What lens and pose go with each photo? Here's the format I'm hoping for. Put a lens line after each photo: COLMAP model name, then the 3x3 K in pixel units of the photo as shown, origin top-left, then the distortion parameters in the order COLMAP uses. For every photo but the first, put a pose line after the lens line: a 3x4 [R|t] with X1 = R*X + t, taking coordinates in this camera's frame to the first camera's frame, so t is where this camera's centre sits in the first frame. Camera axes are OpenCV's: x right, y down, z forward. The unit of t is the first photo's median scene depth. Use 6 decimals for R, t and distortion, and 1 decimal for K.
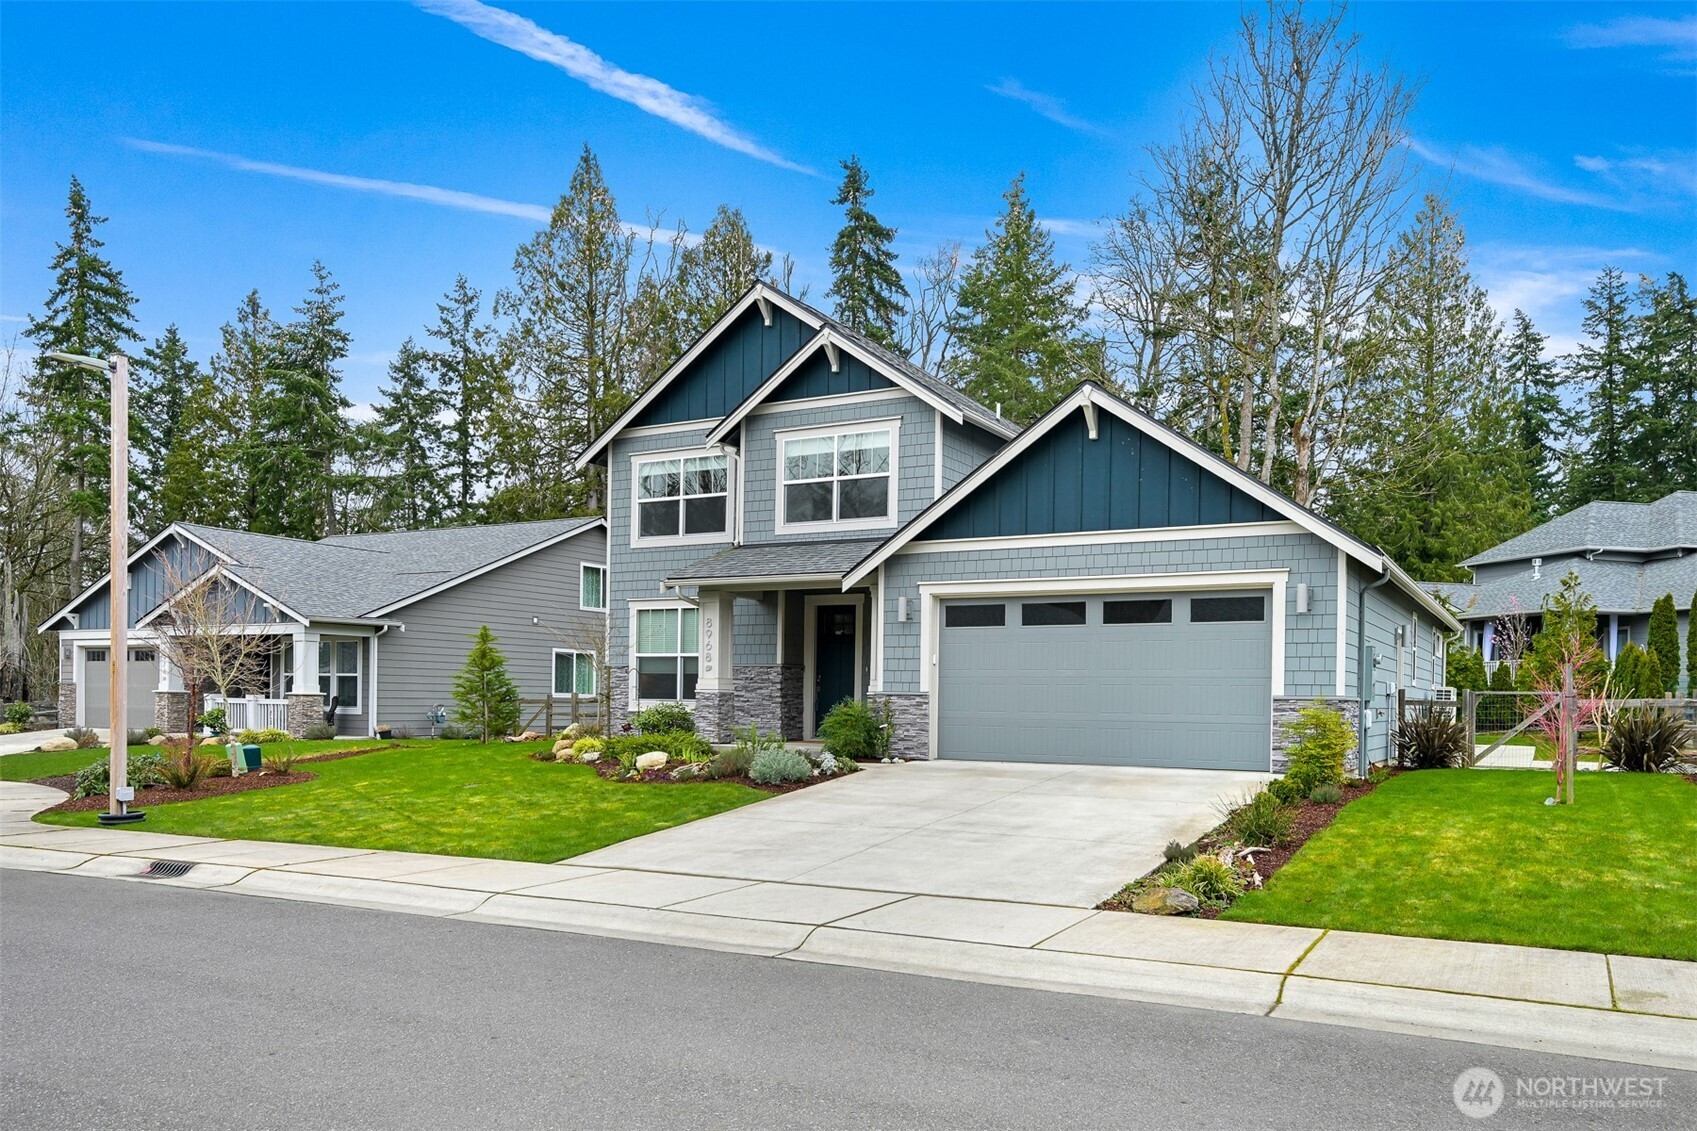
lens RADIAL K [[1167.4, 0, 854.4], [0, 1167.4, 694.6], [0, 0, 1]] dist [-0.003680, 0.001133]
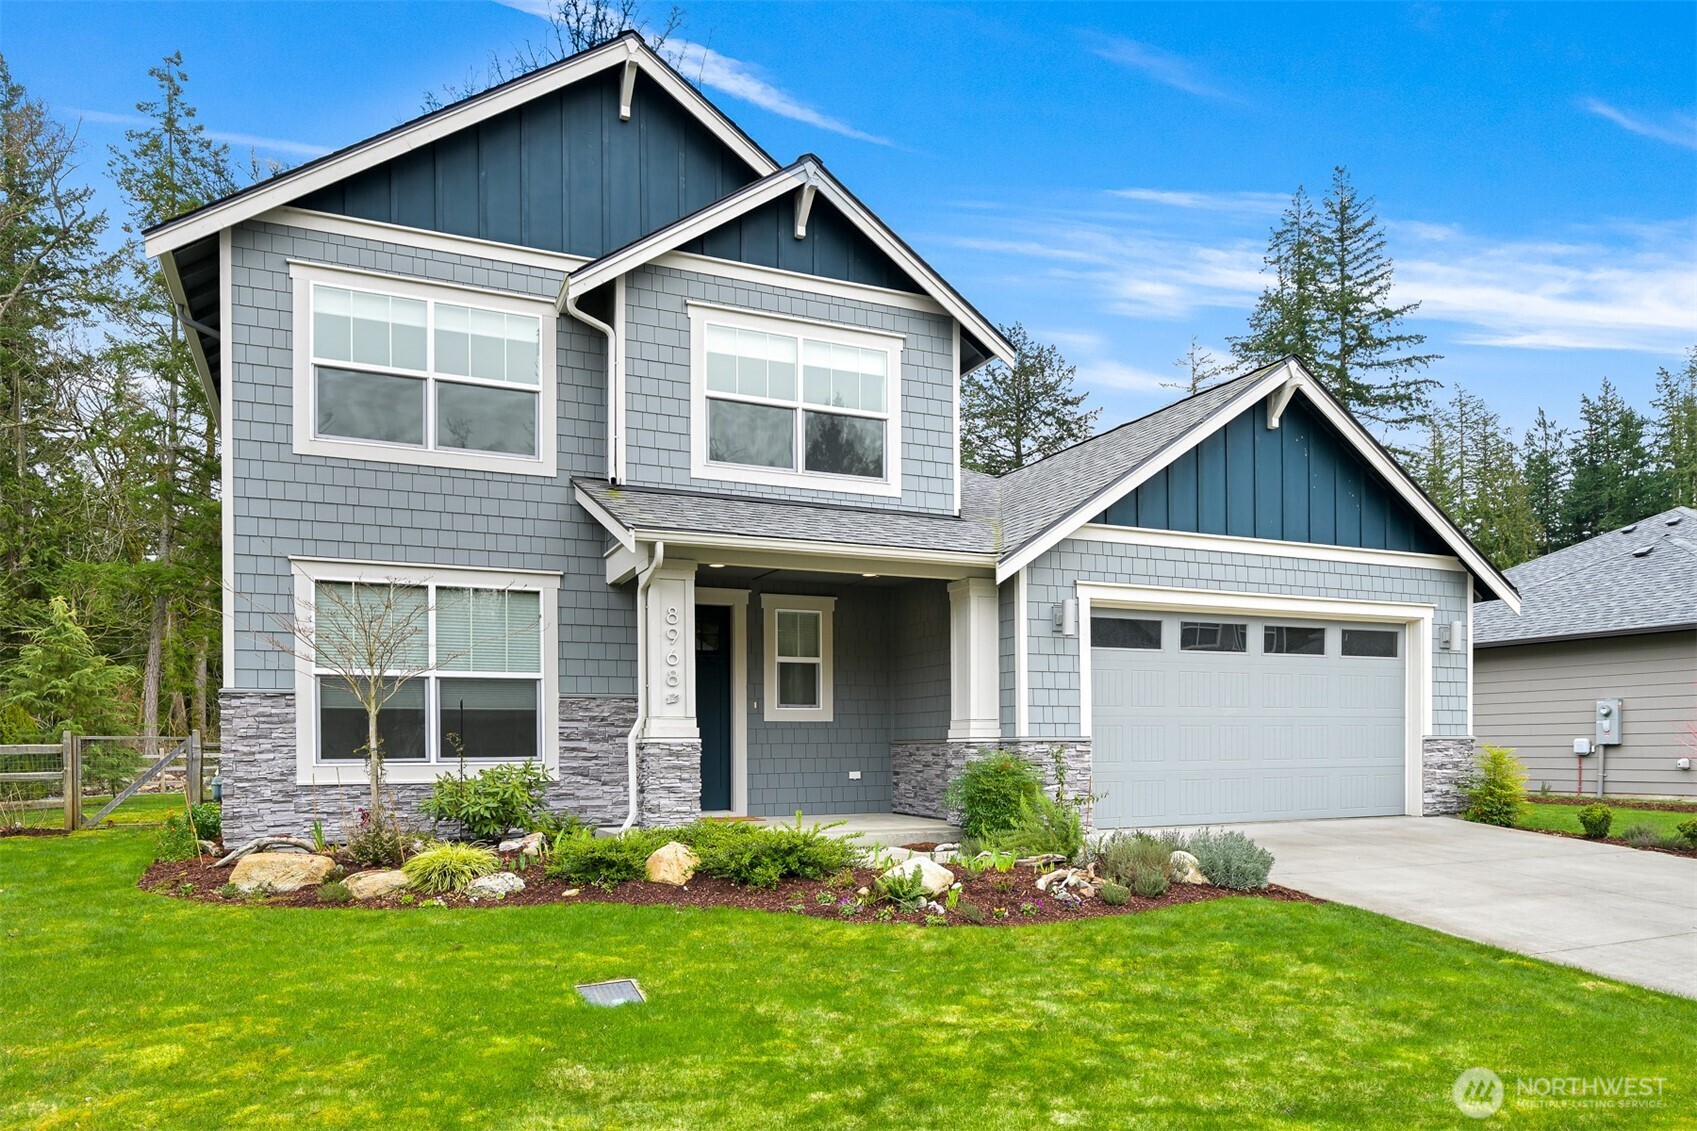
lens RADIAL K [[1112.3, 0, 856.2], [0, 1112.3, 748.4], [0, 0, 1]] dist [0.001866, -0.006766]
pose [[0.608681, -0.017819, 0.793215, -0.455434], [0.012318, 0.999840, 0.013008, -0.004537], [-0.793320, 0.001853, 0.608802, 0.569968]]
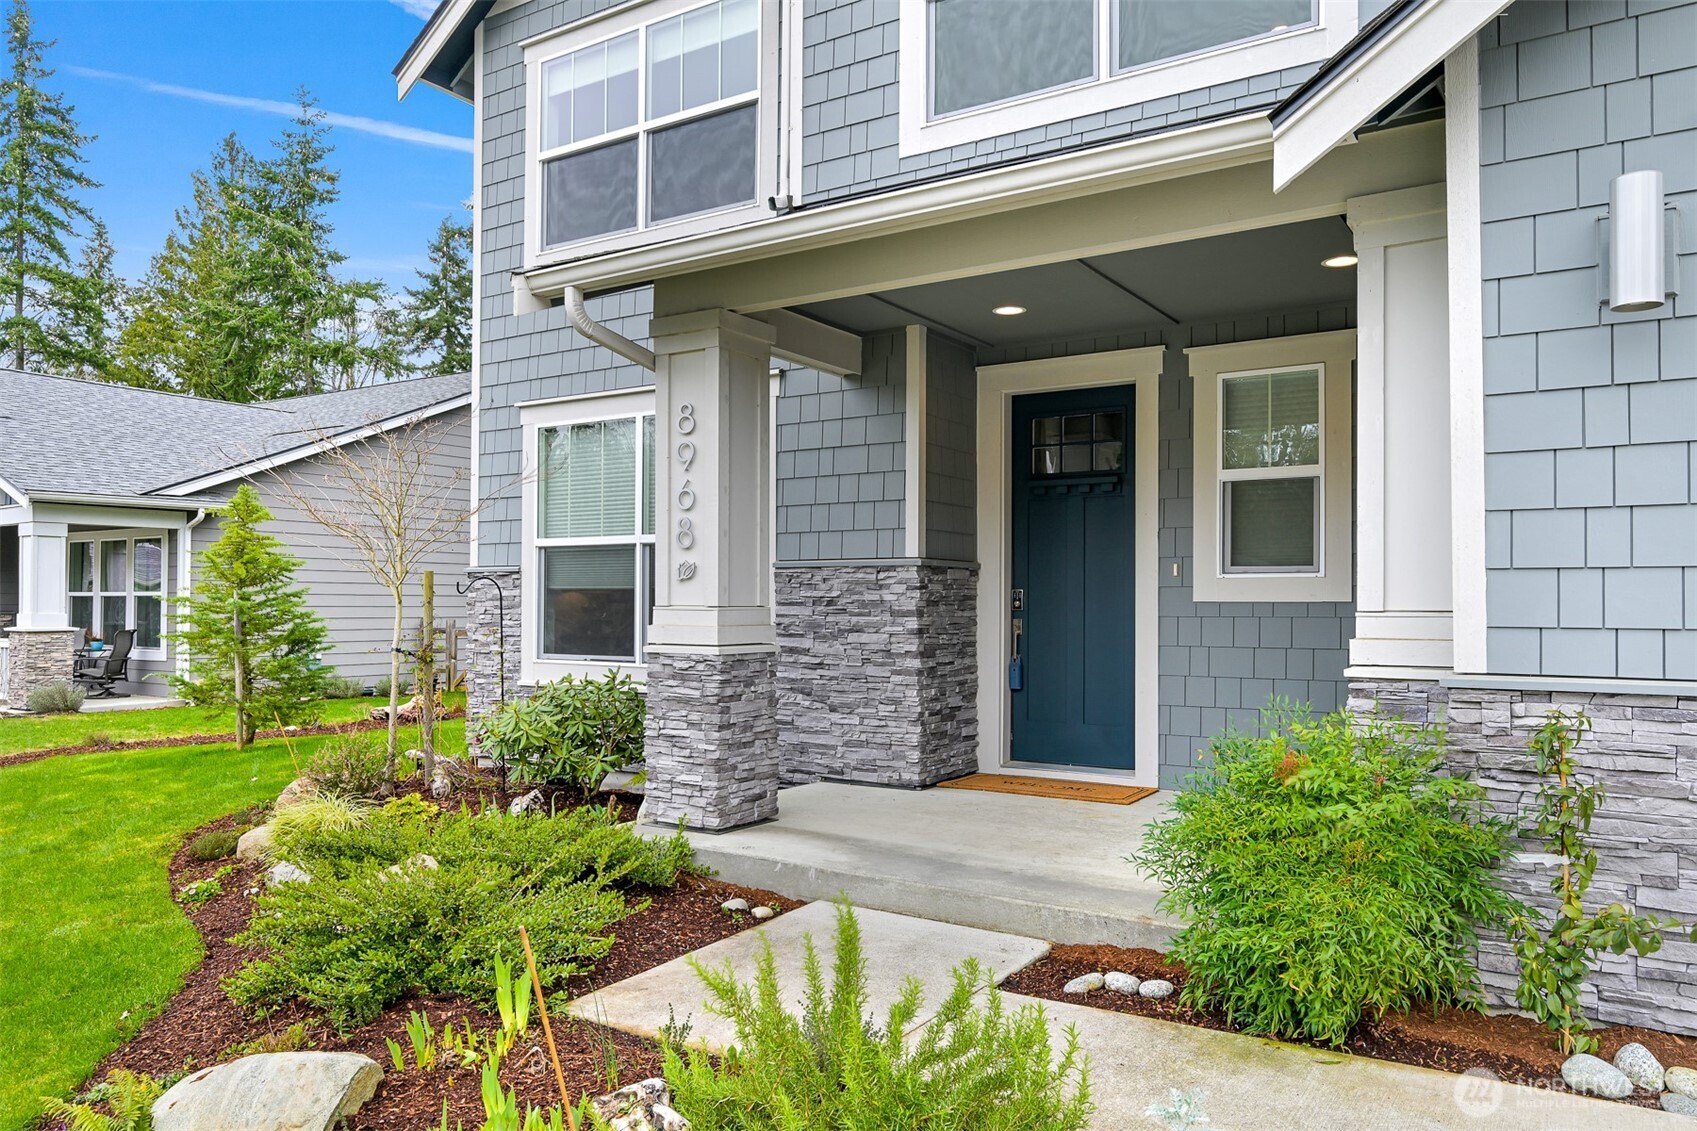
lens RADIAL K [[1178.2, 0, 855.9], [0, 1178.2, 587.5], [0, 0, 1]] dist [-0.030266, -0.000577]
pose [[0.997620, -0.011910, -0.067911, -0.057544], [0.011097, 0.999862, -0.012332, -0.013378], [0.068048, 0.011549, 0.997615, 0.656037]]
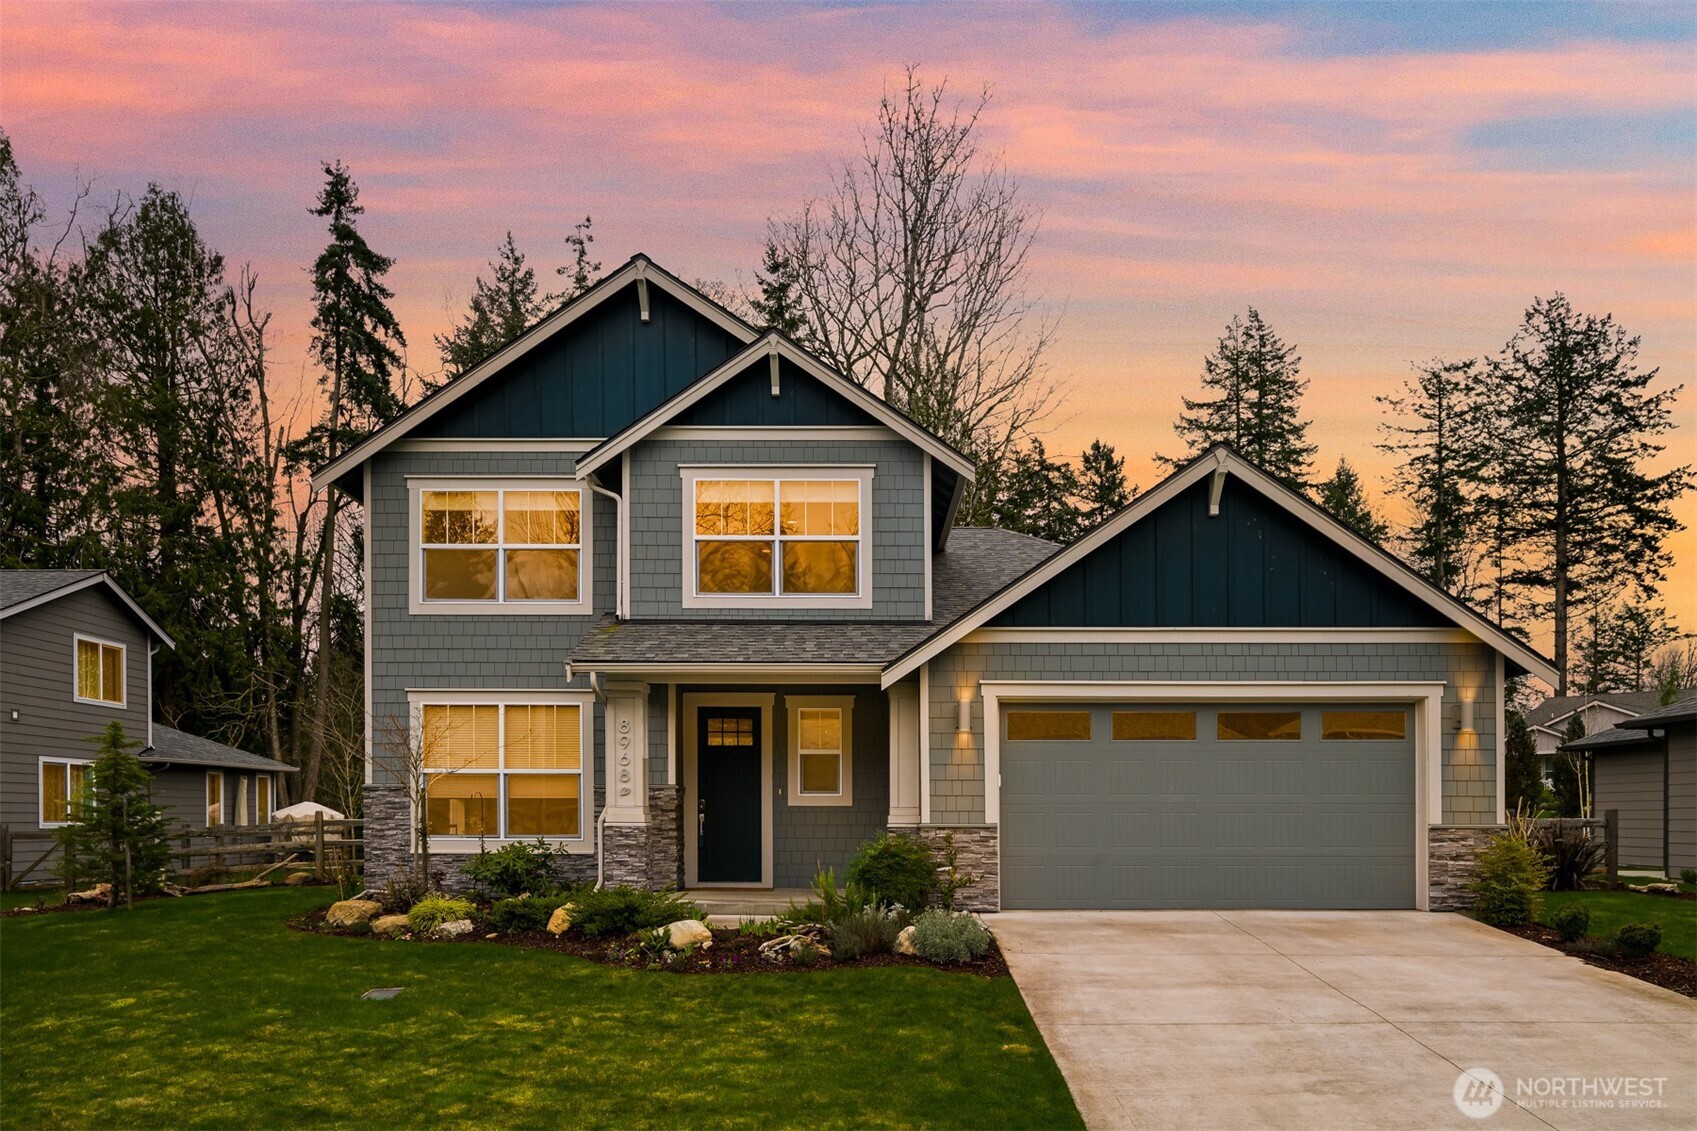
lens RADIAL K [[1208.9, 0, 844.3], [0, 1208.9, 822.7], [0, 0, 1]] dist [-0.004454, 0.000831]
pose [[0.883270, -0.014331, 0.468646, -0.324455], [0.008844, 0.999864, 0.013905, -0.011970], [-0.468782, -0.008138, 0.883277, 0.275877]]
